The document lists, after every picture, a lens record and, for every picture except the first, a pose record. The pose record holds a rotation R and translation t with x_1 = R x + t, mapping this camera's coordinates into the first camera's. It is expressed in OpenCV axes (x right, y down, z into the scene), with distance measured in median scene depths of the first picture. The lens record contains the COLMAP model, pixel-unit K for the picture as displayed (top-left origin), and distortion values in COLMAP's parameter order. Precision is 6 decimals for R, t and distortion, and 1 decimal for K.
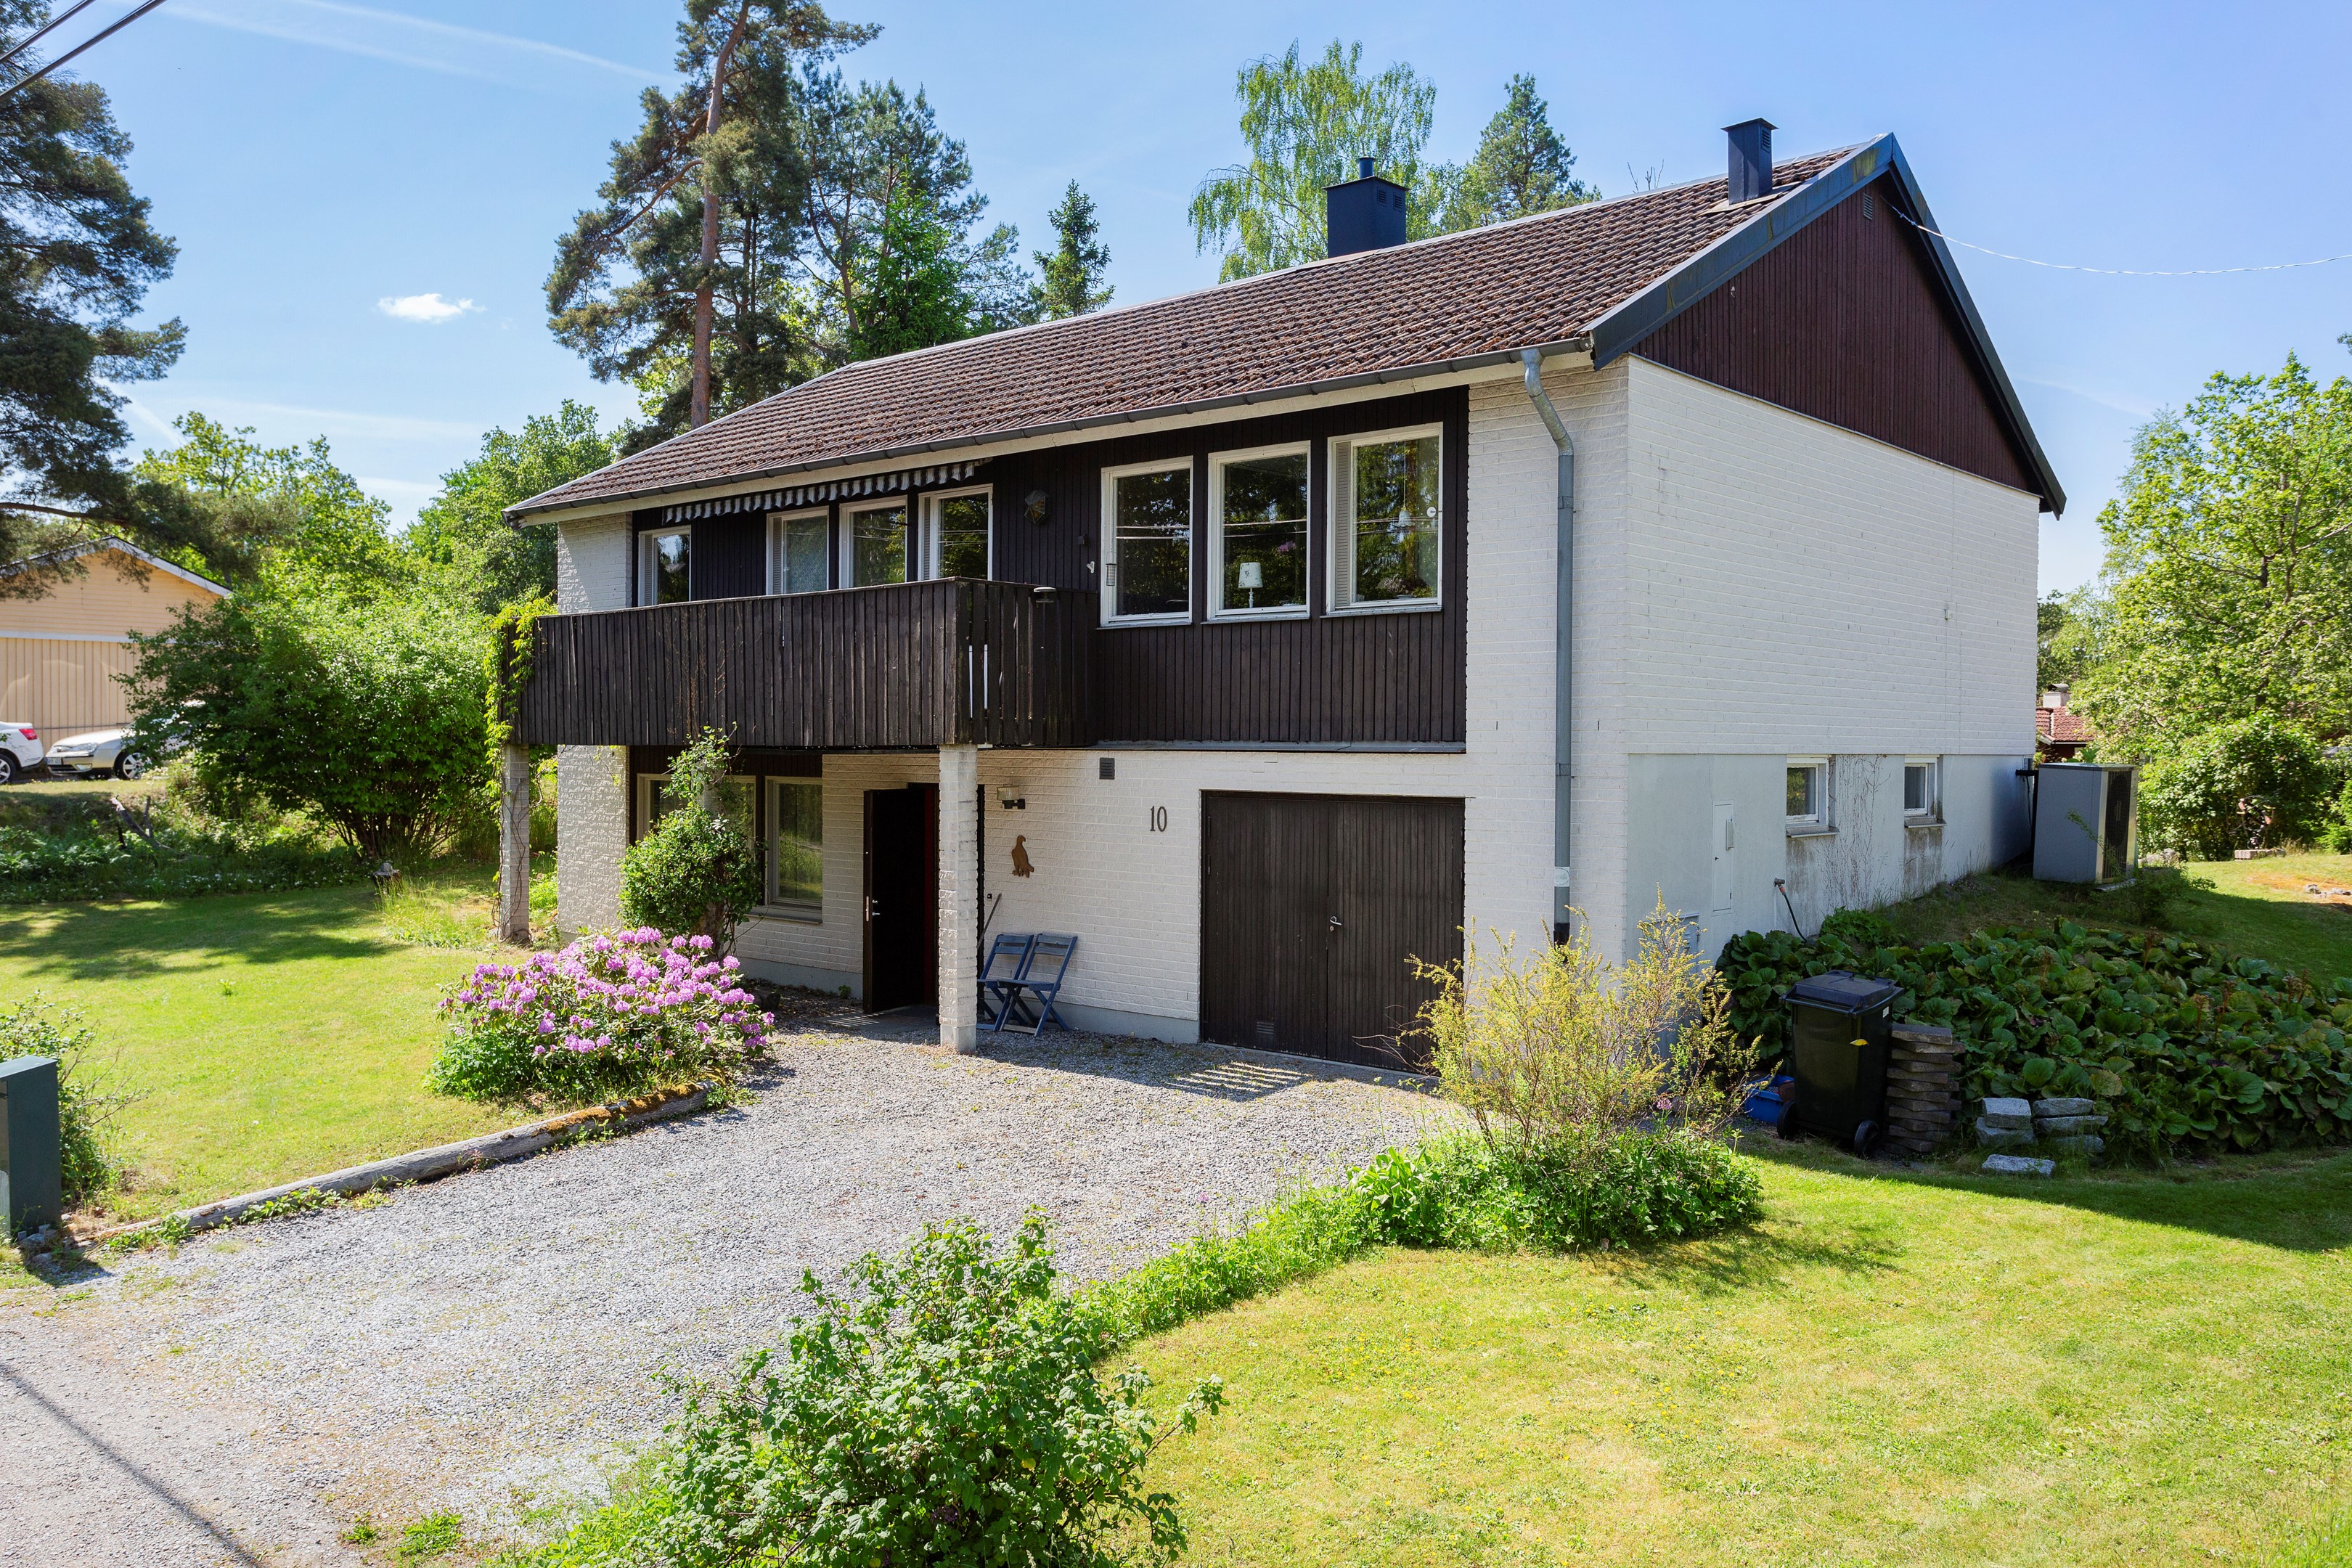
lens RADIAL K [[1825.7, 0, 1174.8], [0, 1825.7, 795.4], [0, 0, 1]] dist [0.011193, 0.003073]
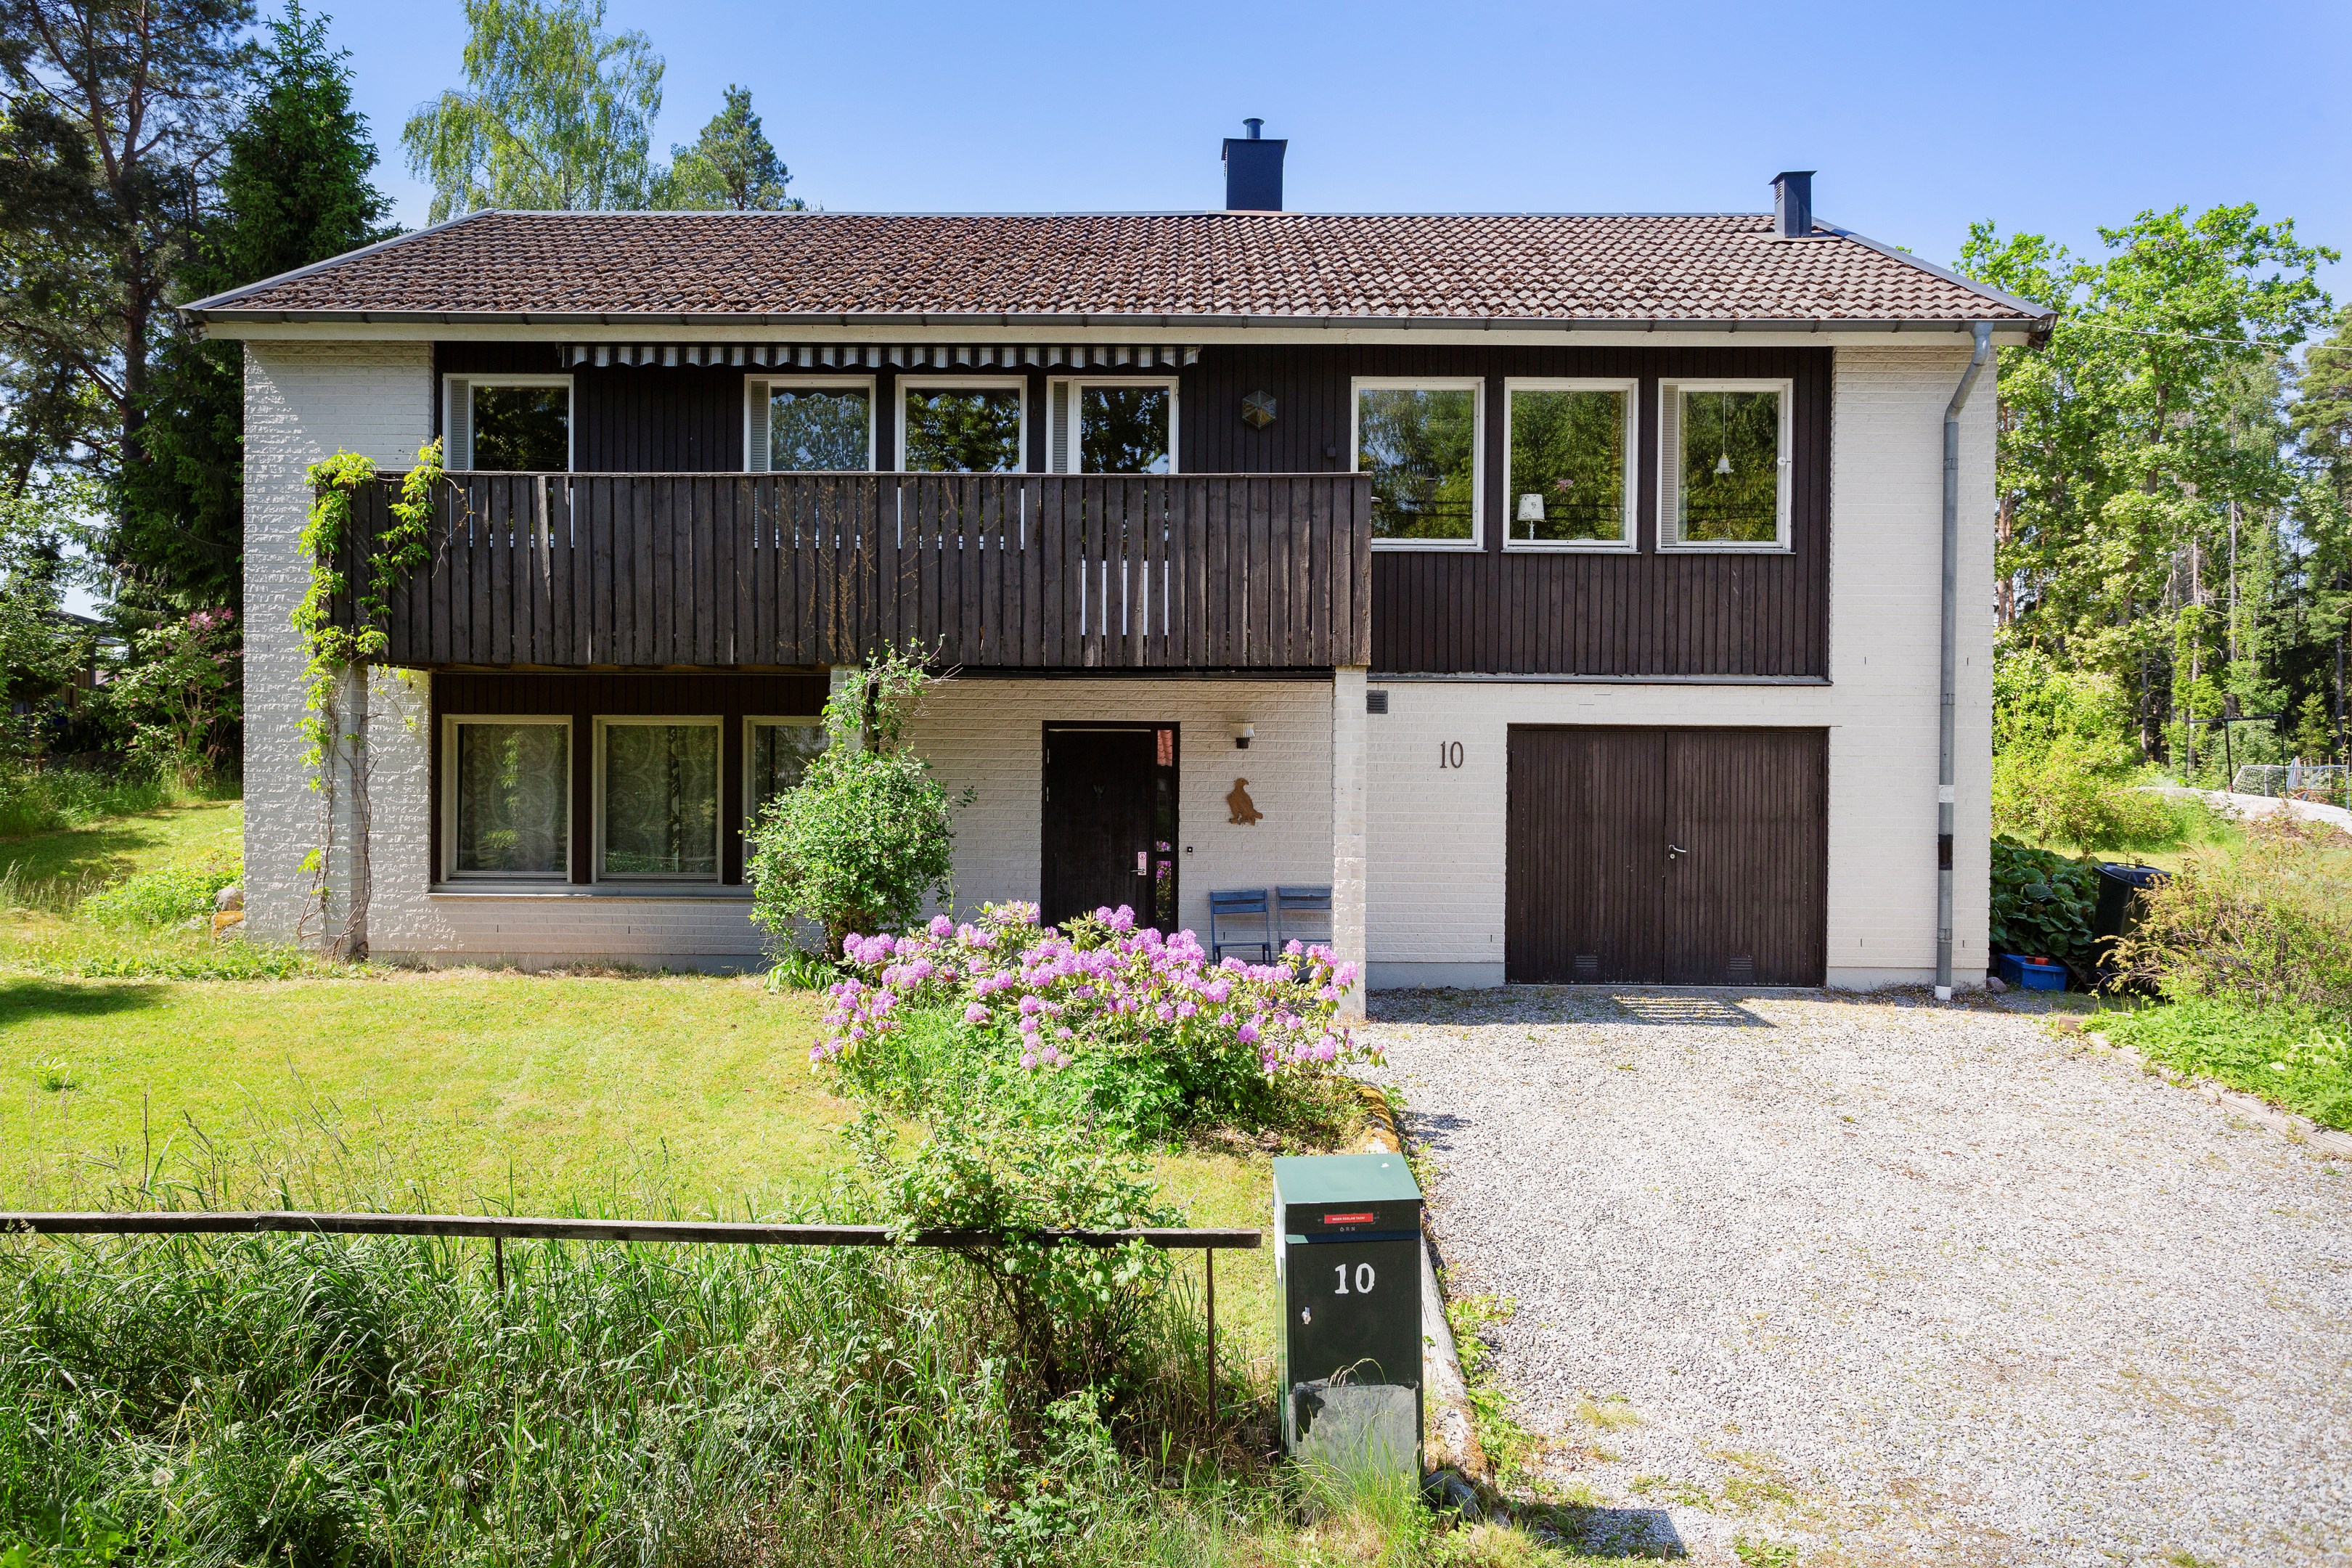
lens RADIAL K [[1563.3, 0, 1175.9], [0, 1563.3, 776.9], [0, 0, 1]] dist [0.009513, -0.000666]
pose [[0.750730, -0.009476, 0.660542, -0.665379], [0.014012, 0.999901, -0.001581, 0.024231], [-0.660461, 0.010442, 0.750788, 0.494229]]
